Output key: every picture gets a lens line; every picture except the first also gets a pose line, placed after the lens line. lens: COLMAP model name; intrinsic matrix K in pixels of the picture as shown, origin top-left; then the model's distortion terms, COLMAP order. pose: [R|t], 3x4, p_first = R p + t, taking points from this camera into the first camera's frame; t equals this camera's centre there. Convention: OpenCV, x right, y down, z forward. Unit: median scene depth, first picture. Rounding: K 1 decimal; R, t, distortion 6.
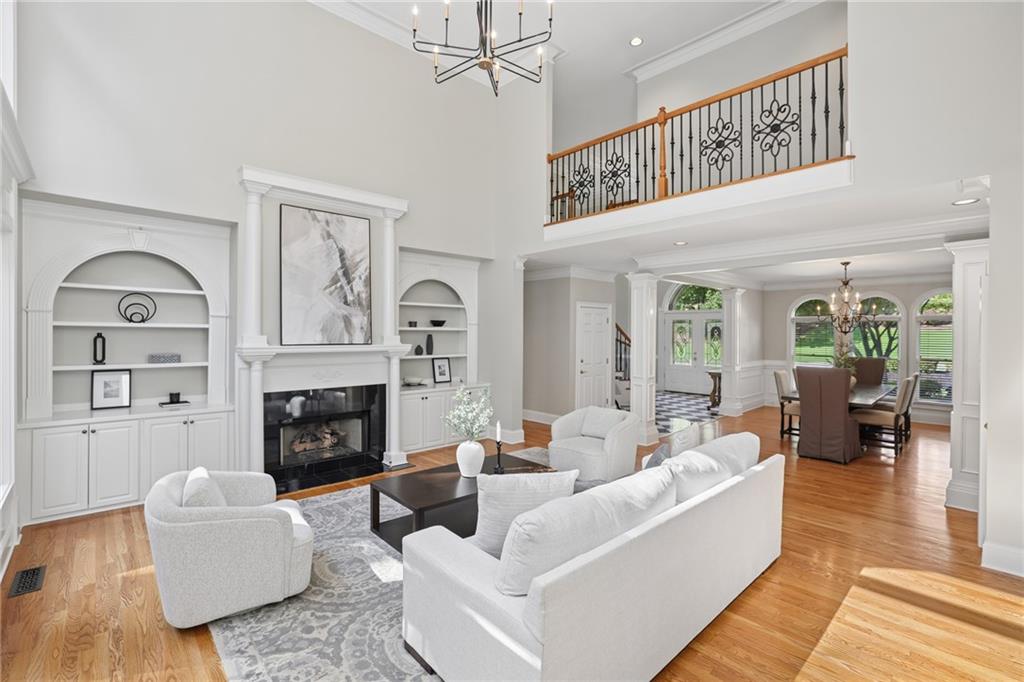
lens RADIAL K [[449.3, 0, 488.7], [0, 449.3, 335.0], [0, 0, 1]] dist [-0.027486, 0.003035]
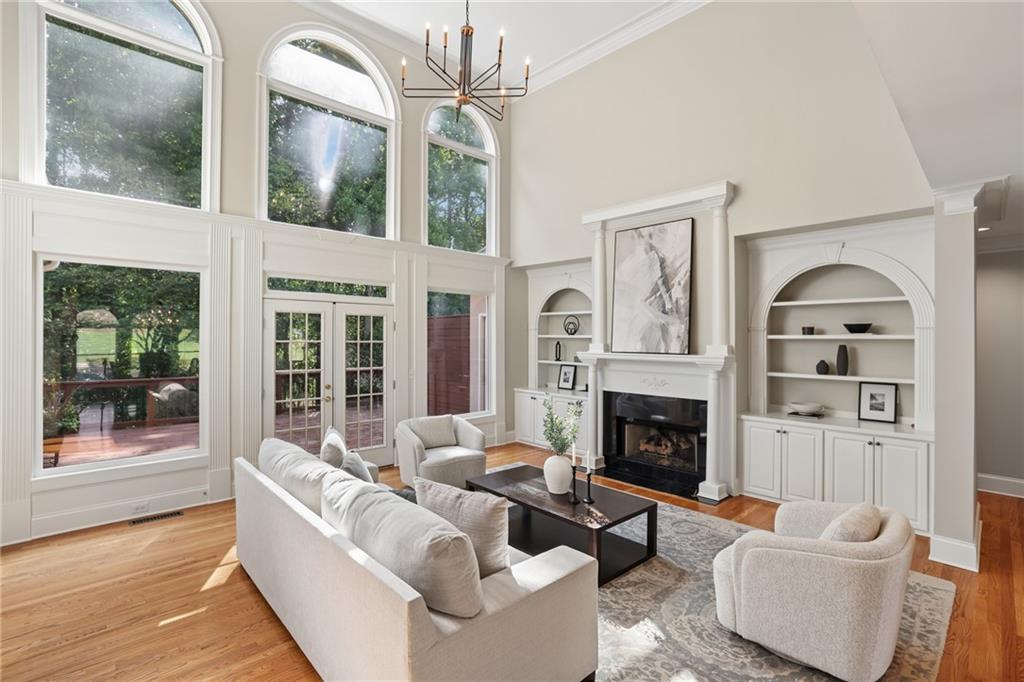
lens RADIAL K [[476.7, 0, 510.4], [0, 476.7, 338.9], [0, 0, 1]] dist [-0.023325, 0.000791]
pose [[0.054745, -0.007125, -0.998475, 0.706398], [-0.012930, 0.999886, -0.007844, 0.001594], [0.998417, 0.013340, 0.054647, 0.600112]]
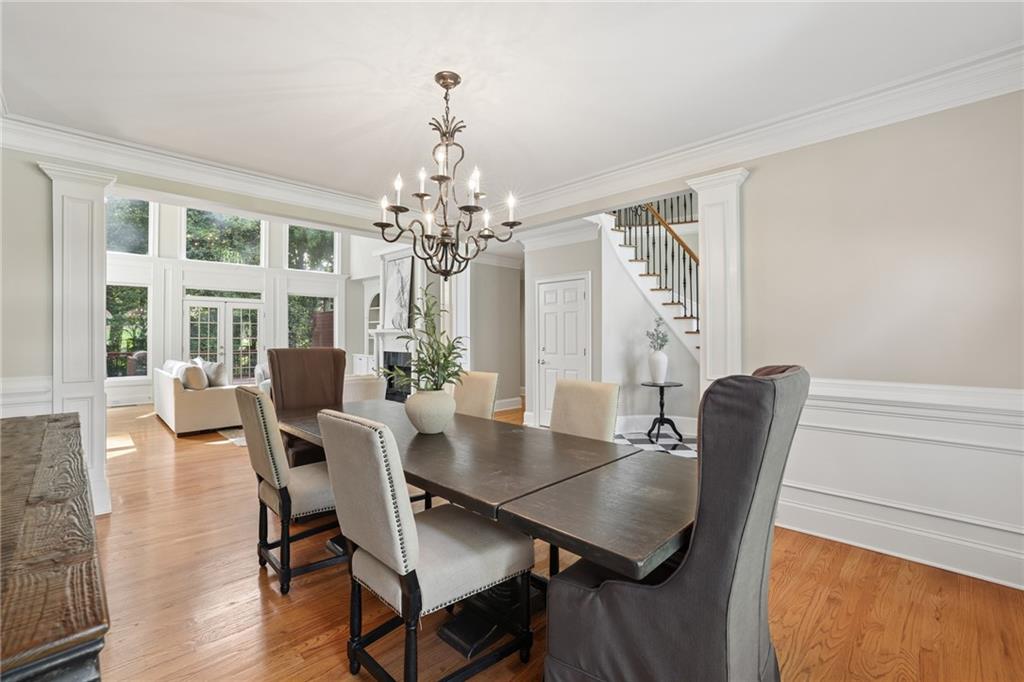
lens RADIAL K [[449.3, 0, 507.4], [0, 449.3, 341.2], [0, 0, 1]] dist [-0.027486, 0.003035]
pose [[0.072002, 0.003171, -0.997399, 1.539988], [-0.008325, 0.999962, 0.002578, 0.065126], [0.997370, 0.008118, 0.072025, 1.292721]]
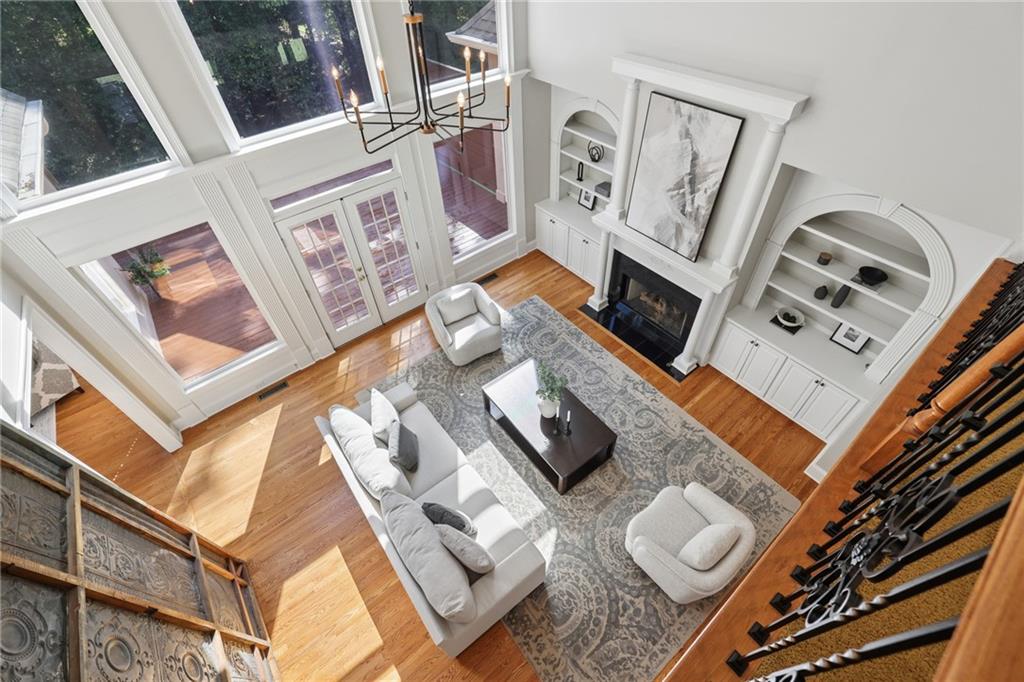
lens RADIAL K [[449.3, 0, 511.6], [0, 449.3, 335.4], [0, 0, 1]] dist [-0.027486, 0.003035]
pose [[-0.032078, 0.717459, -0.695862, 0.514835], [0.032253, 0.696601, 0.716733, -0.562994], [0.998965, 0.000548, -0.045486, 0.683485]]
